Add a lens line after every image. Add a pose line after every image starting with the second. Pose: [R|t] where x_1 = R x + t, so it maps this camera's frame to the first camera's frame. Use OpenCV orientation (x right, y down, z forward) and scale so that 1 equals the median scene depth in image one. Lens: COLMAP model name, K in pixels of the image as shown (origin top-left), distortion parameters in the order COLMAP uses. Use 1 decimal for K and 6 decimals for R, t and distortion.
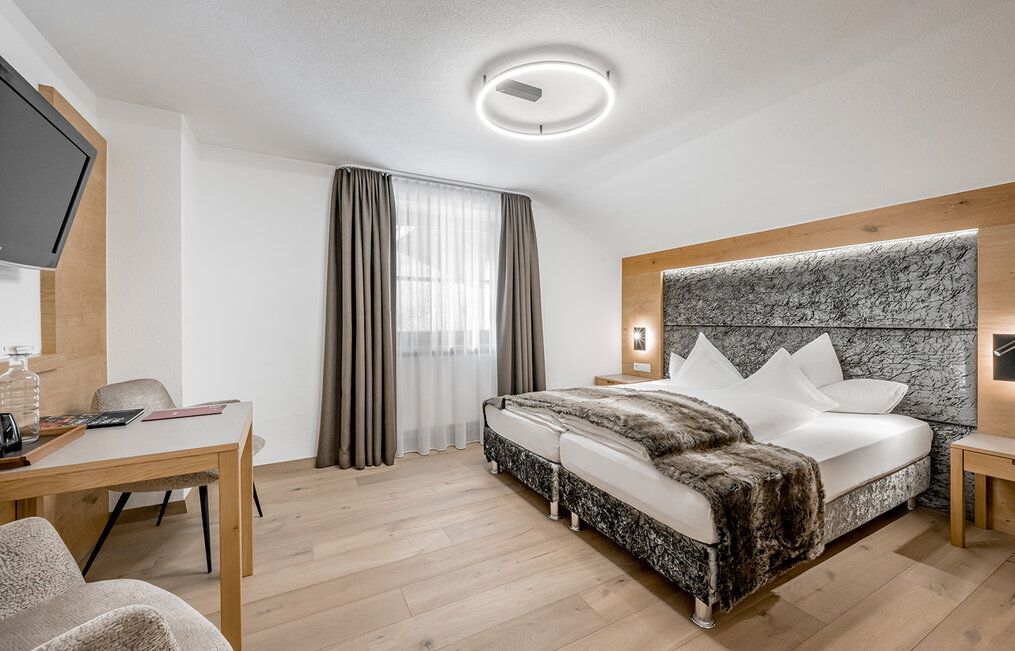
lens RADIAL K [[404.8, 0, 510.1], [0, 404.8, 317.8], [0, 0, 1]] dist [-0.000942, 0.000040]
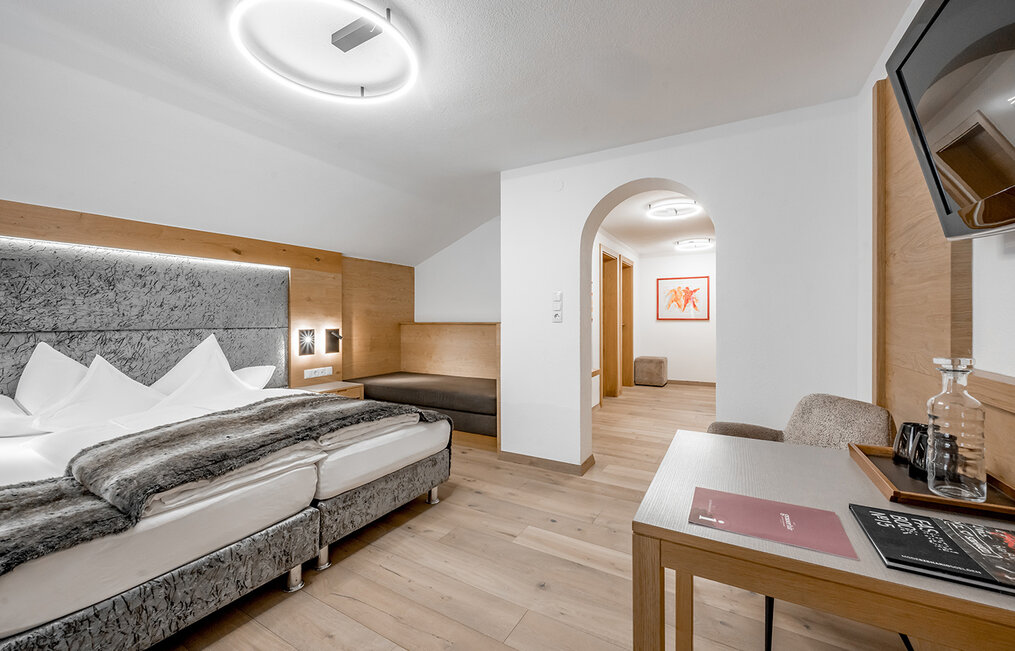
lens RADIAL K [[404.8, 0, 507.8], [0, 404.8, 317.1], [0, 0, 1]] dist [-0.000942, 0.000040]
pose [[-0.512063, 0.008821, 0.858902, -0.790941], [0.000800, 0.999952, -0.009793, 0.003393], [-0.858947, -0.004327, -0.512046, 1.125538]]
